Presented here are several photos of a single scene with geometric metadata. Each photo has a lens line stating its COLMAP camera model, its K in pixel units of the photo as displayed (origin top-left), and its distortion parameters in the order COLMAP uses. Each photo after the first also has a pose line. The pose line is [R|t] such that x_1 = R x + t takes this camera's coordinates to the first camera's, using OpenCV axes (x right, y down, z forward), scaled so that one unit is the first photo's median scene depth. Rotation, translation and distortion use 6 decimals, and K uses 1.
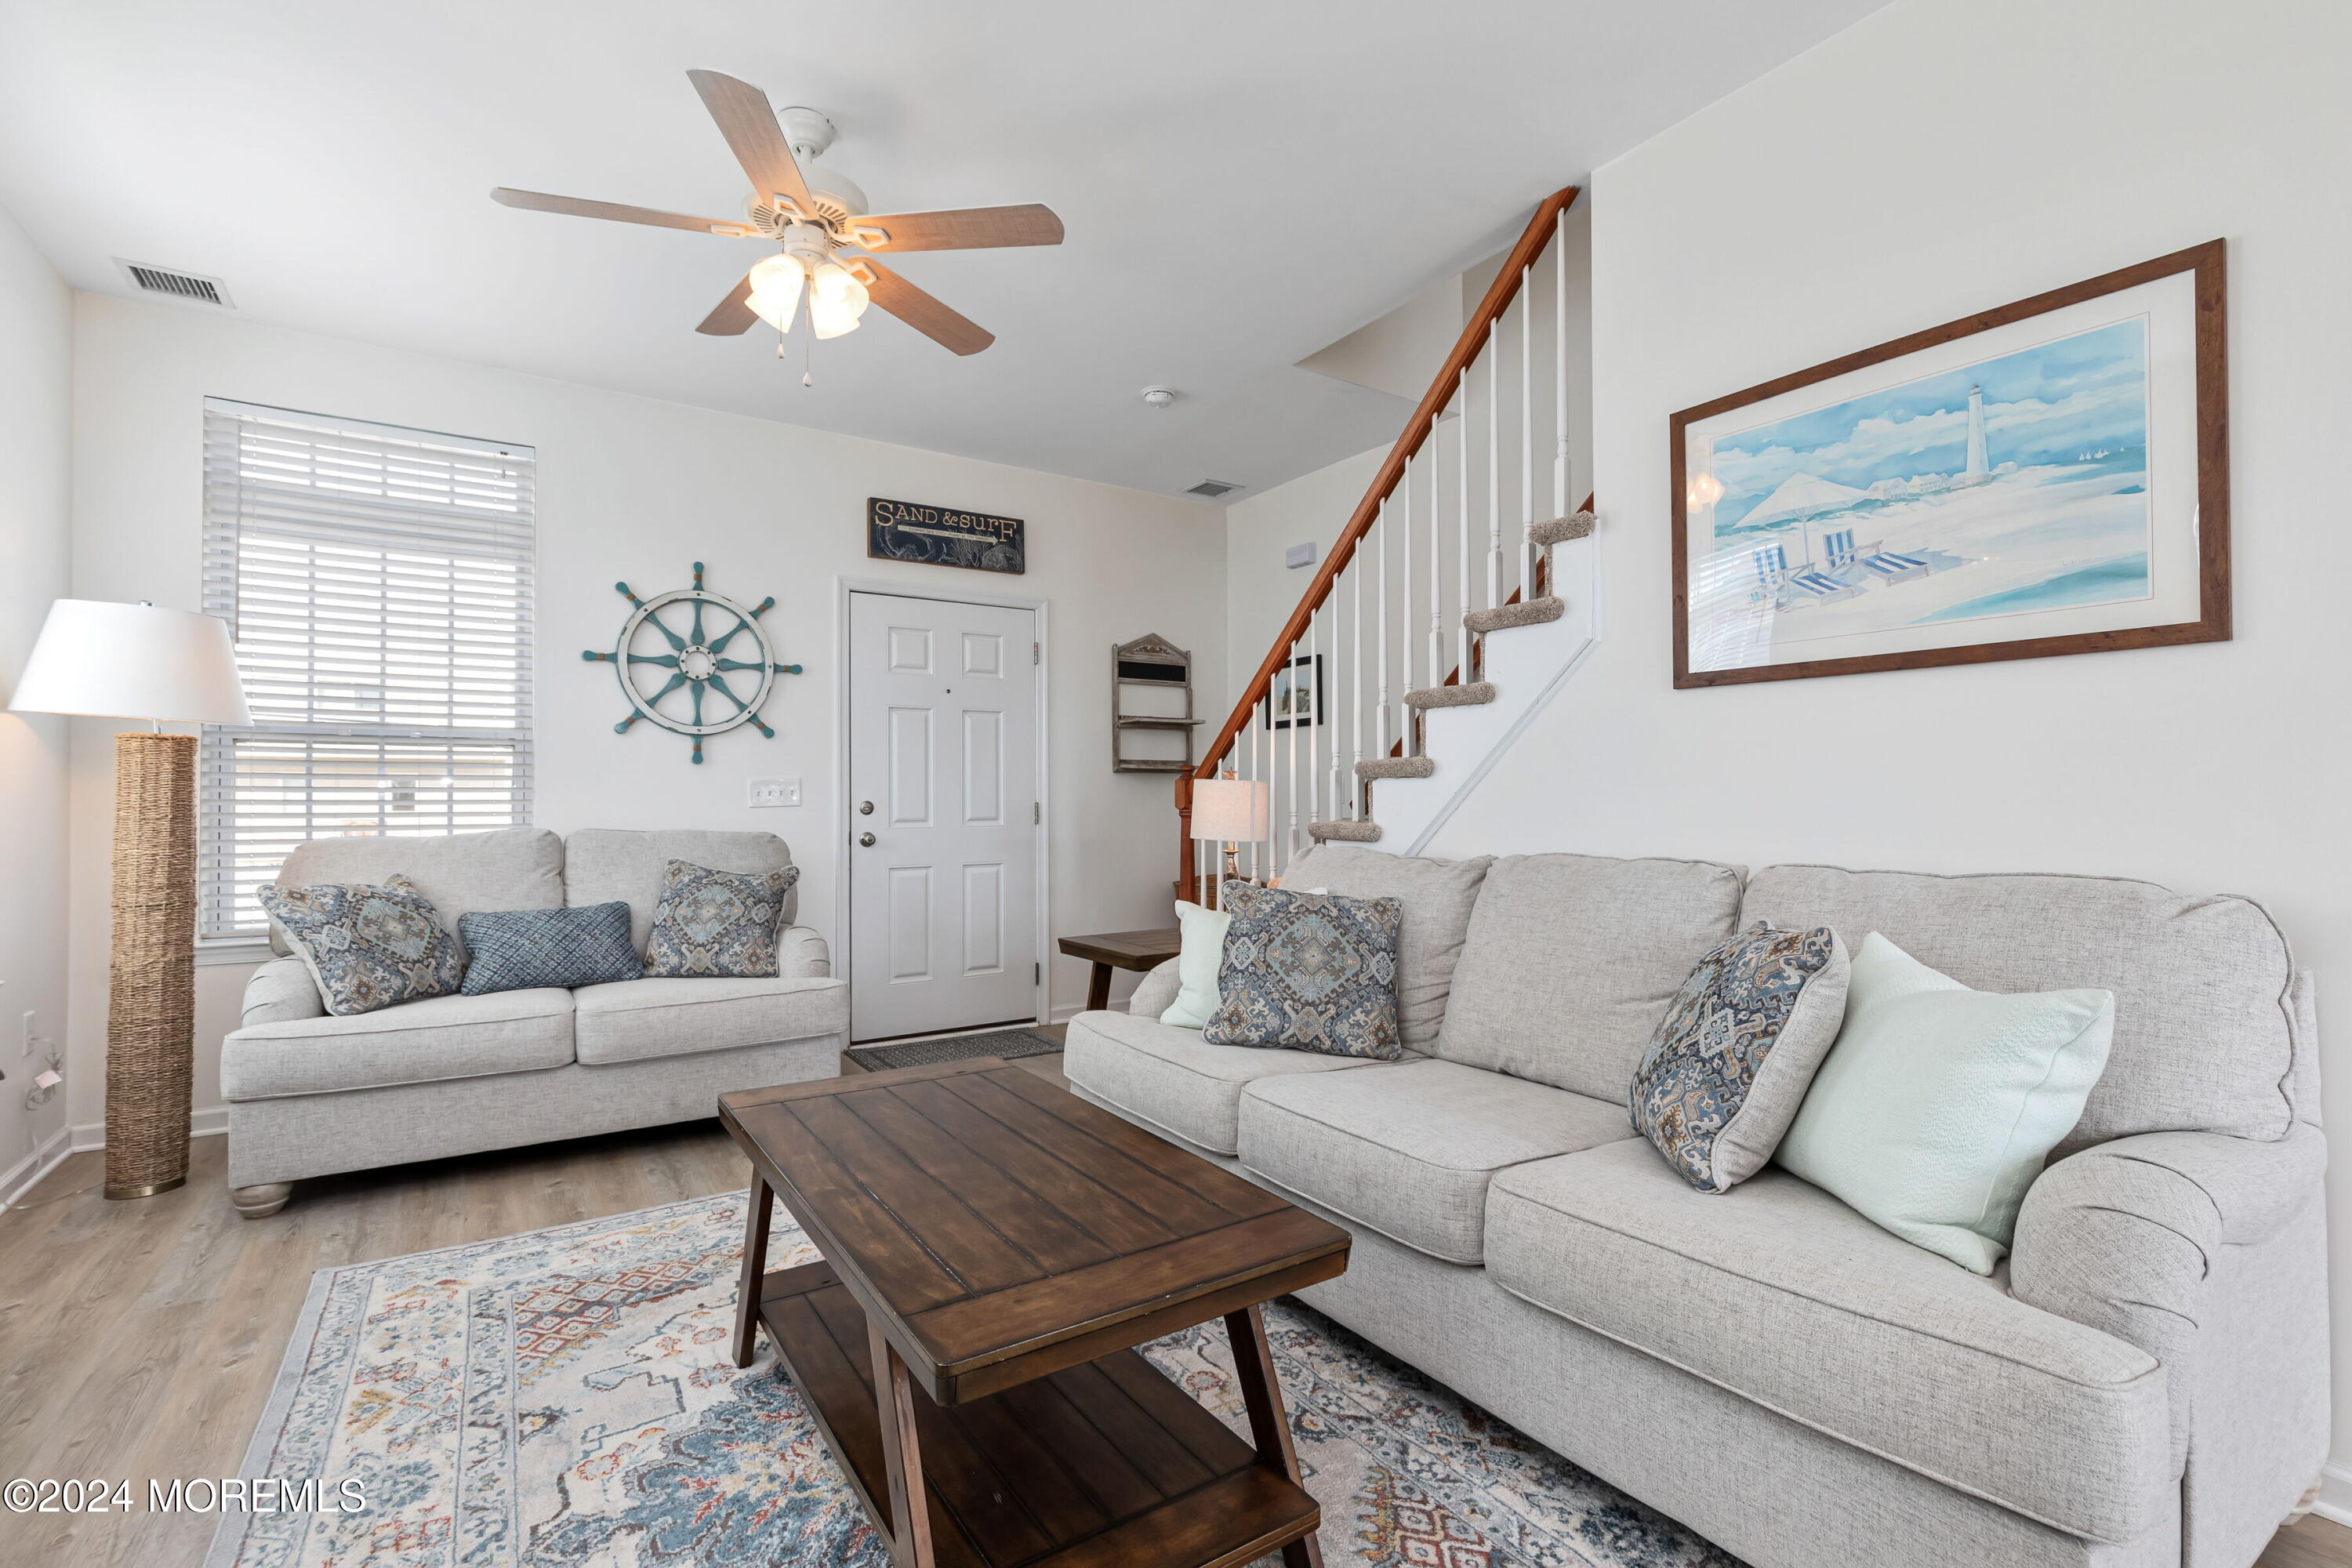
lens RADIAL K [[1047.8, 0, 1176.0], [0, 1047.8, 784.0], [0, 0, 1]] dist [0.001637, 0.000512]
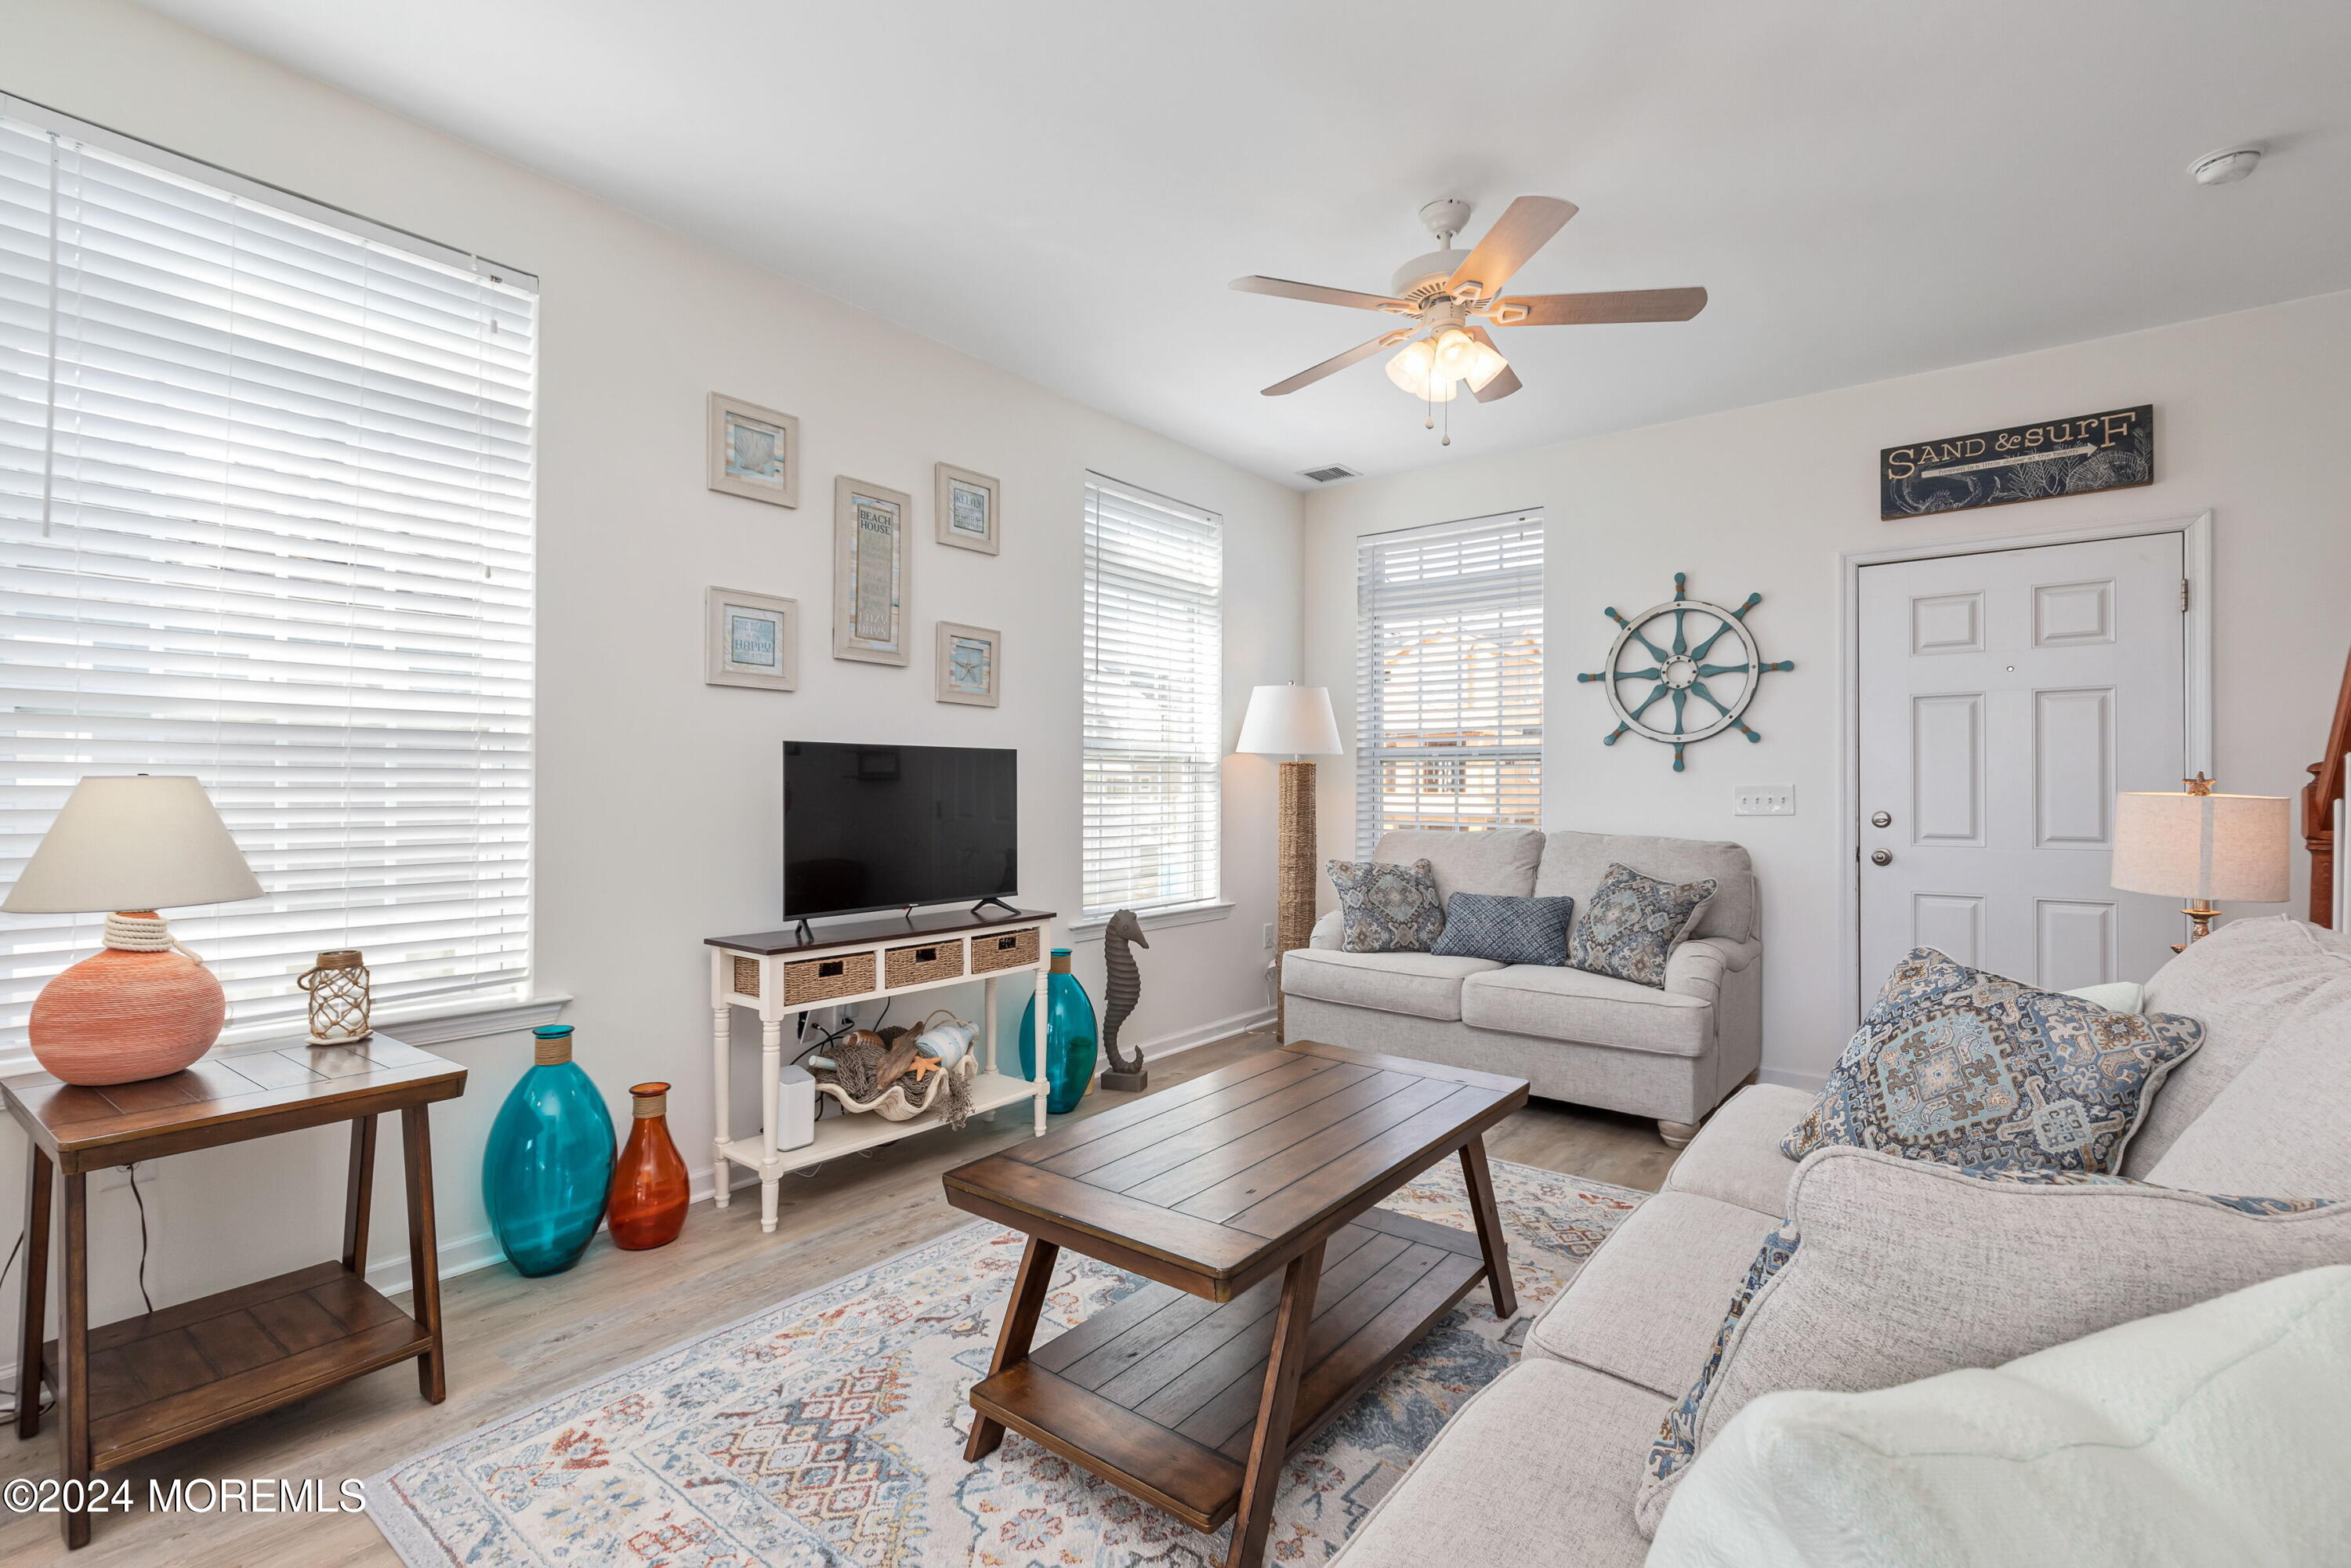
lens RADIAL K [[1064.0, 0, 1175.5], [0, 1064.0, 784.0], [0, 0, 1]] dist [0.000045, -0.000528]
pose [[0.314624, -0.000768, -0.949216, 0.373841], [0.007111, 0.999974, 0.001548, -0.012234], [0.949190, -0.007237, 0.314621, 0.212689]]
